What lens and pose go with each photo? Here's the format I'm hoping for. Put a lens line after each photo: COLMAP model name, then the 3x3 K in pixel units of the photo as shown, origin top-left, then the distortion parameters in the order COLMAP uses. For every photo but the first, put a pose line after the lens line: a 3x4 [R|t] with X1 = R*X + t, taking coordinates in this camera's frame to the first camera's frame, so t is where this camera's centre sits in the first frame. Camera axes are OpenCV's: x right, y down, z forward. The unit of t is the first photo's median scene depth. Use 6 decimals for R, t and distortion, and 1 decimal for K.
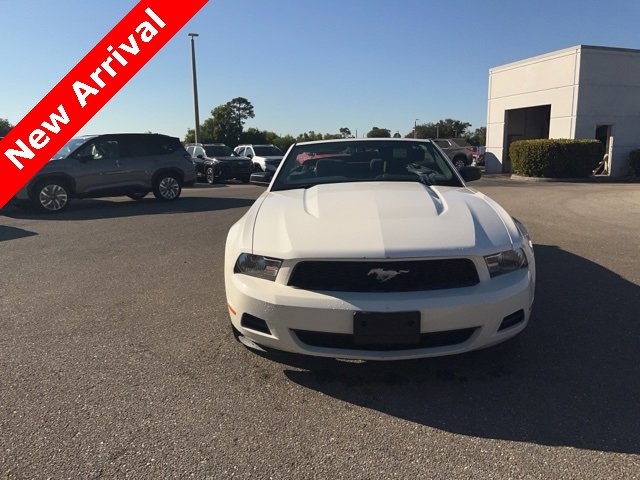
lens RADIAL K [[477.5, 0, 333.6], [0, 477.5, 232.5], [0, 0, 1]] dist [0.054033, -0.071523]
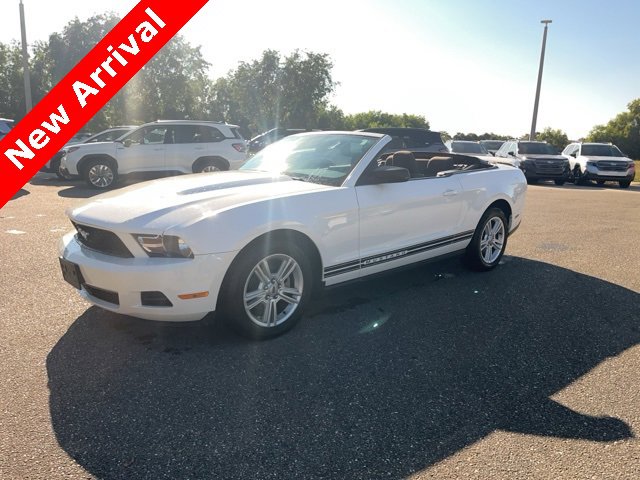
lens RADIAL K [[476.6, 0, 318.7], [0, 476.6, 251.0], [0, 0, 1]] dist [0.043328, -0.041039]
pose [[0.695126, 0.189270, -0.693525, 0.297053], [-0.157953, 0.981356, 0.109504, -0.022223], [0.701321, 0.033425, 0.712062, 0.107670]]
